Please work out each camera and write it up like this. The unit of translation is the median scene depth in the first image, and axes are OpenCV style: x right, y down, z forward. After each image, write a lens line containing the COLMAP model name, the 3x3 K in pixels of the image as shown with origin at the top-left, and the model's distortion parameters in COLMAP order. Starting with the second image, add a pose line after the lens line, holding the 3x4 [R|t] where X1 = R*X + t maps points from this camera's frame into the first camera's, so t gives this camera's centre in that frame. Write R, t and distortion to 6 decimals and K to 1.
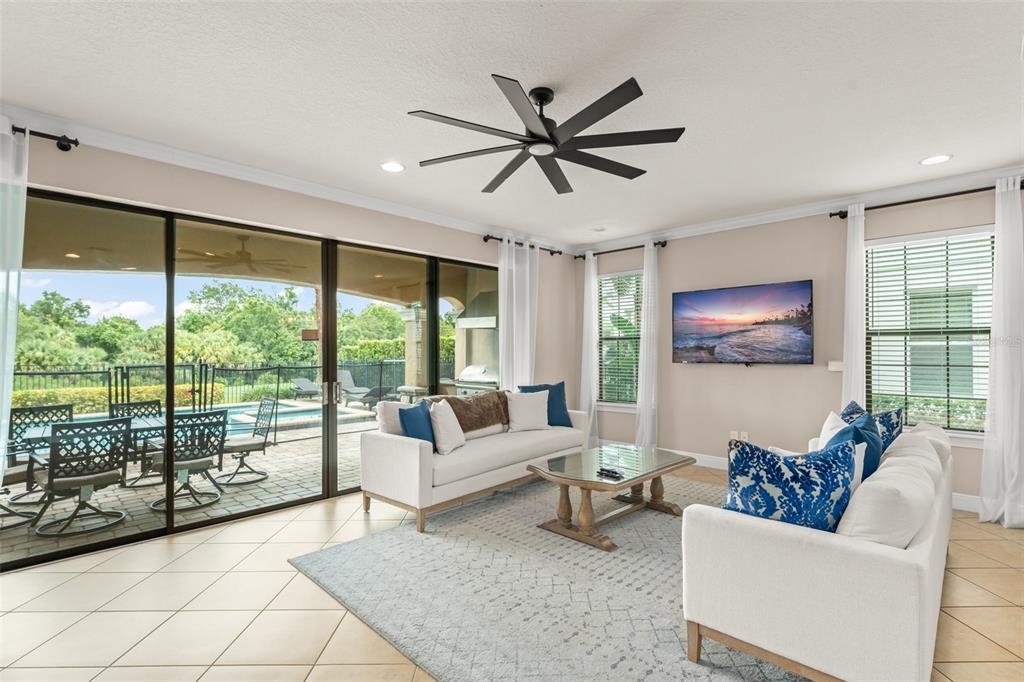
lens RADIAL K [[482.9, 0, 515.3], [0, 482.9, 345.8], [0, 0, 1]] dist [-0.002068, -0.001190]
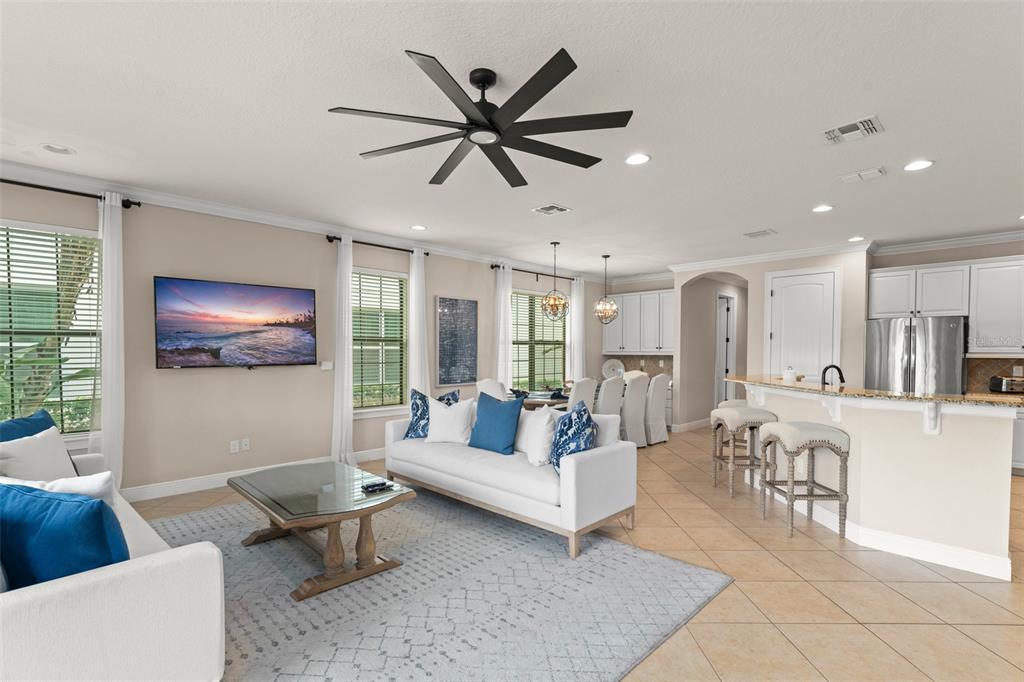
lens RADIAL K [[482.9, 0, 501.1], [0, 482.9, 360.8], [0, 0, 1]] dist [-0.002068, -0.001190]
pose [[0.019087, -0.018534, 0.999646, -0.426109], [-0.008932, 0.999785, 0.018707, 0.003575], [-0.999778, -0.009286, 0.018917, 0.452497]]
